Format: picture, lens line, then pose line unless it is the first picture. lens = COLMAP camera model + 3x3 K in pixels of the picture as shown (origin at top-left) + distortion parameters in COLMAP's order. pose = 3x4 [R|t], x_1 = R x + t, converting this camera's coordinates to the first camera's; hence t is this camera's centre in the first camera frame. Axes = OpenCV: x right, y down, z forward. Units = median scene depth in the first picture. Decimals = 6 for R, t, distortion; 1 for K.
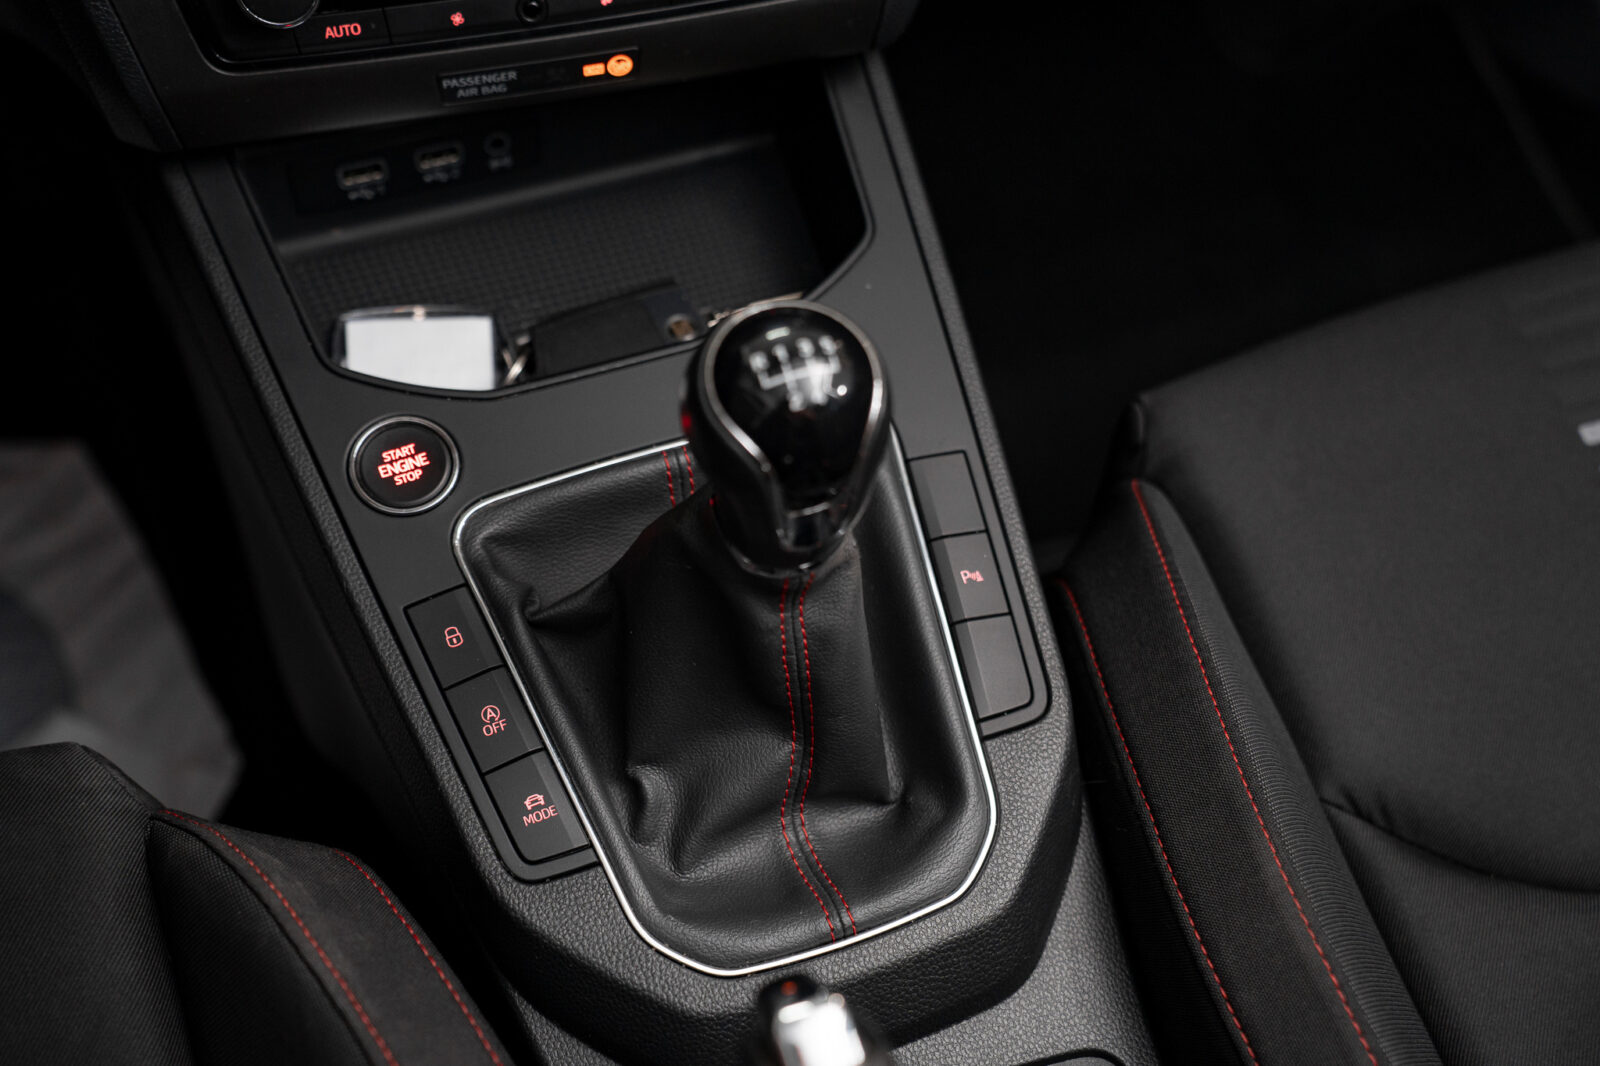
lens RADIAL K [[2014.9, 0, 800.0], [0, 2014.9, 533.0], [0, 0, 1]] dist [0.181721, 0.012305]
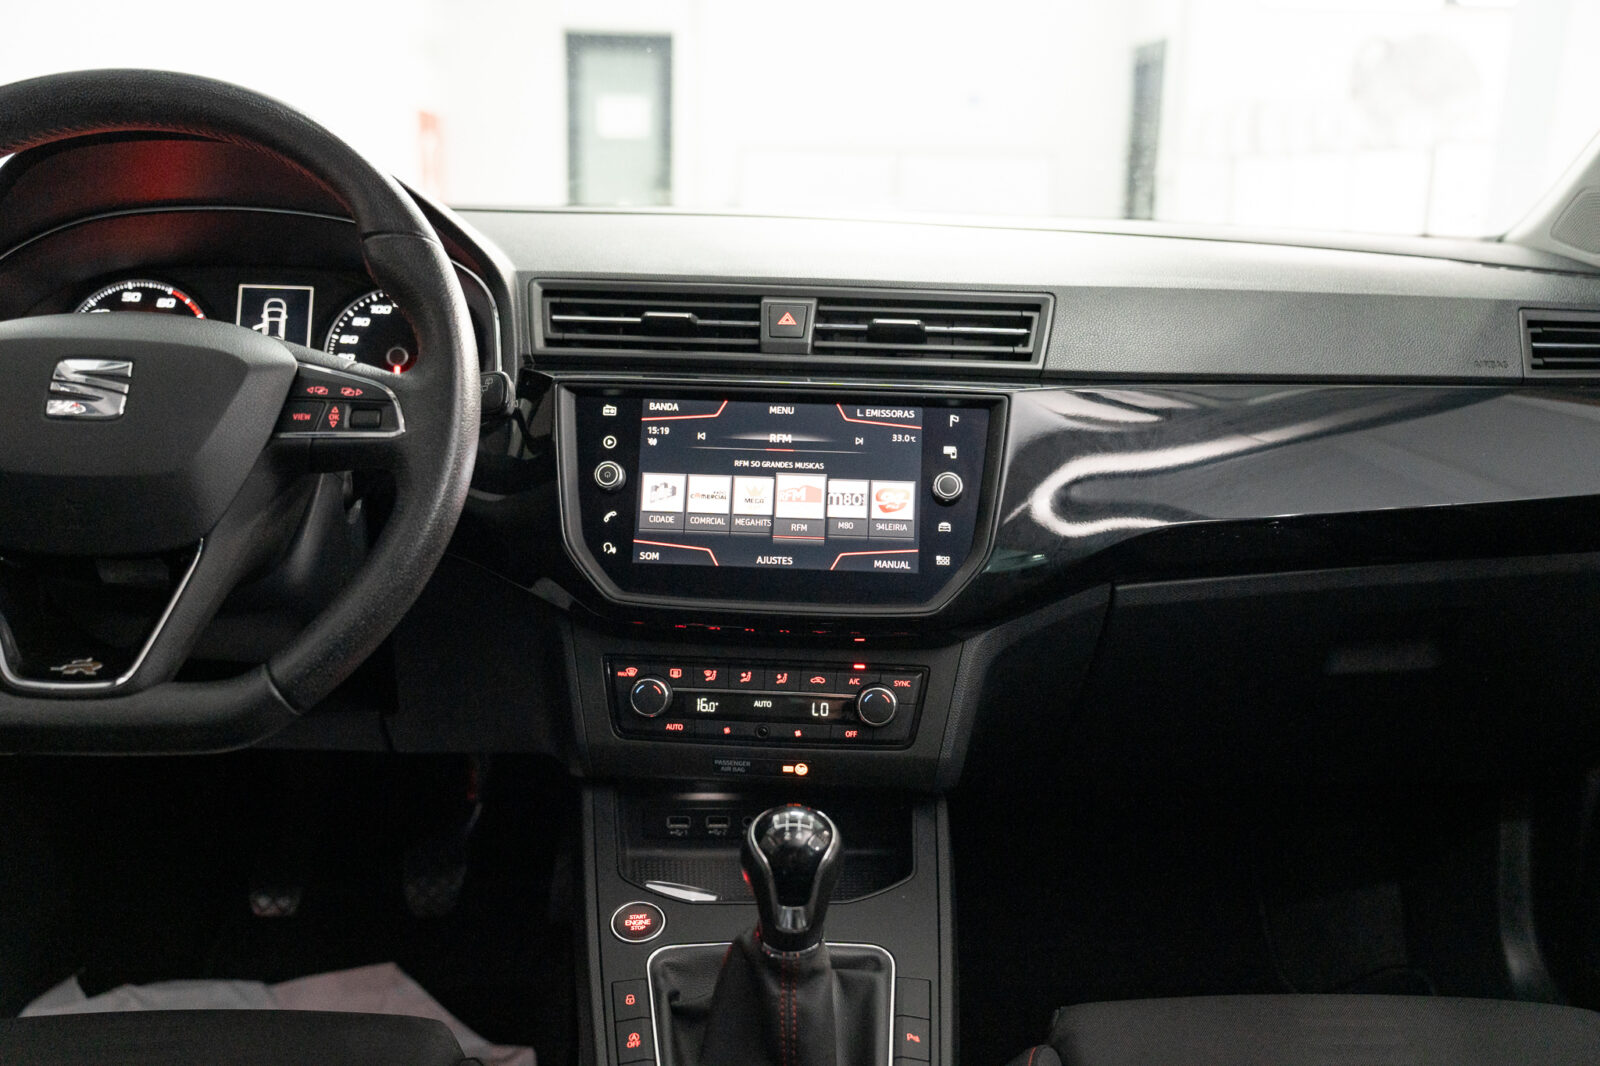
lens RADIAL K [[1472.9, 0, 800.0], [0, 1472.9, 533.0], [0, 0, 1]] dist [-0.061033, 0.155768]
pose [[0.949595, 0.081156, -0.302791, 0.347682], [-0.244178, 0.797222, -0.552100, 0.406768], [0.196585, 0.598207, 0.776854, -0.288386]]
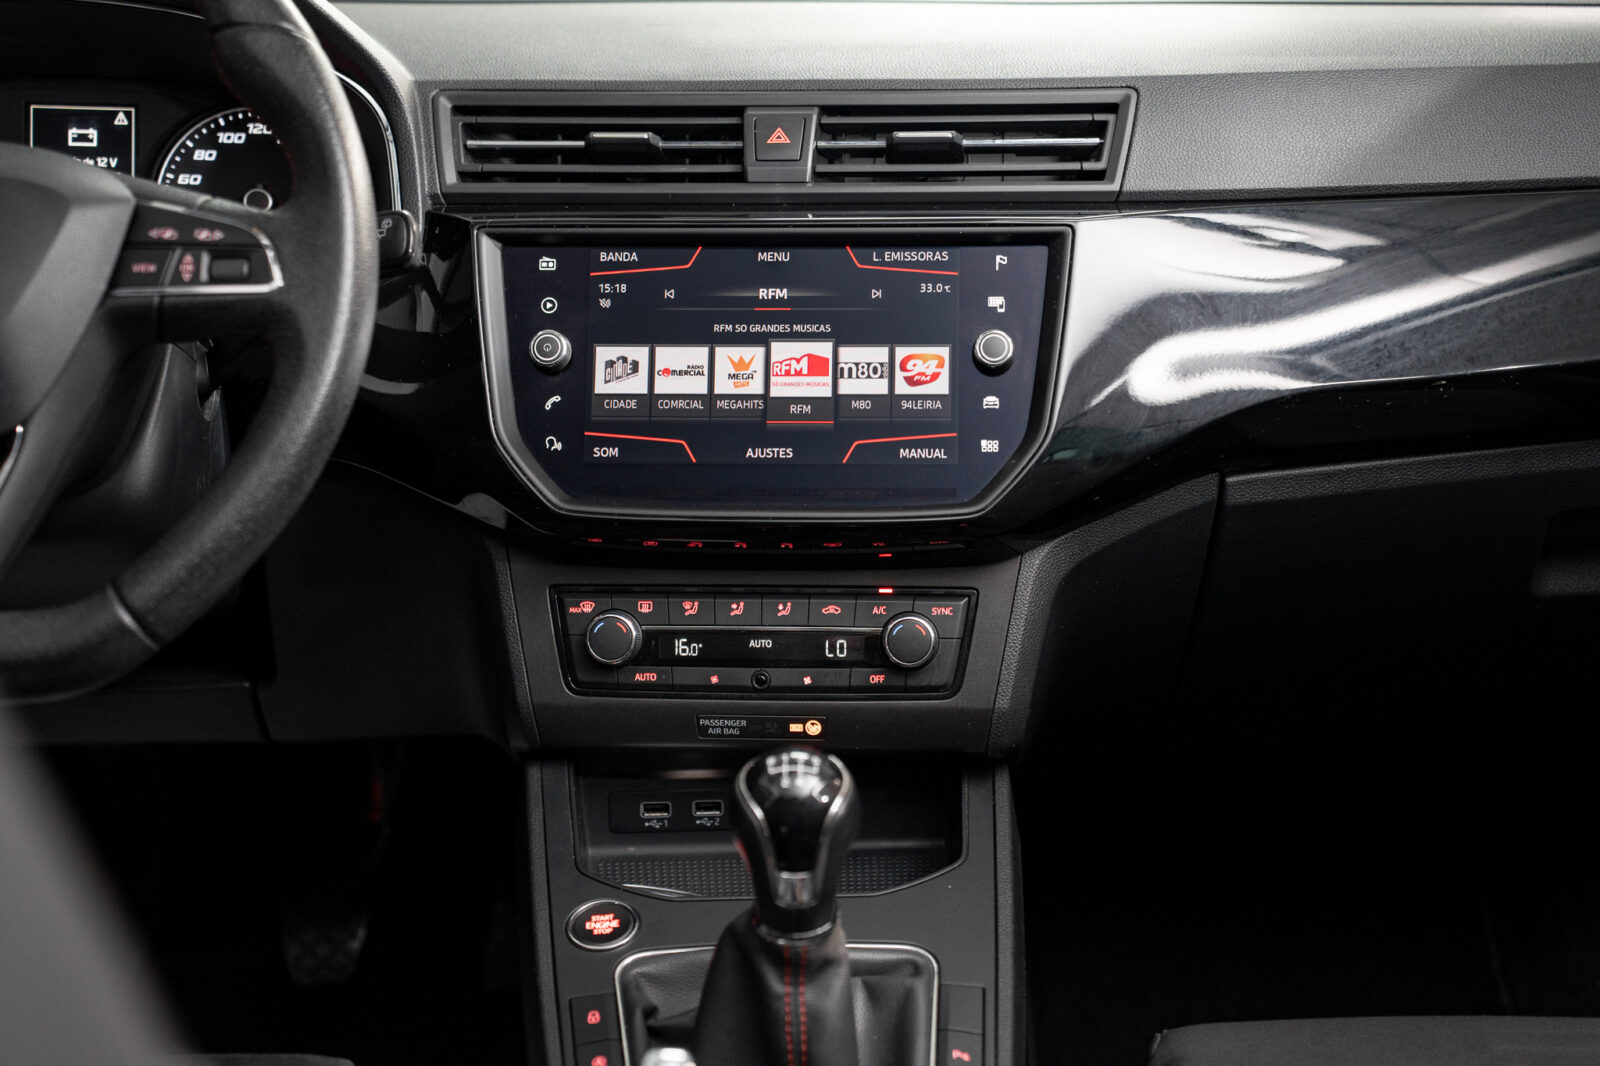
lens RADIAL K [[2240.9, 0, 800.0], [0, 2240.9, 533.0], [0, 0, 1]] dist [0.118333, 0.737591]
pose [[0.943779, 0.057951, -0.325459, 0.464421], [-0.234471, 0.811361, -0.535459, 0.585272], [0.233035, 0.581666, 0.779333, -0.428980]]
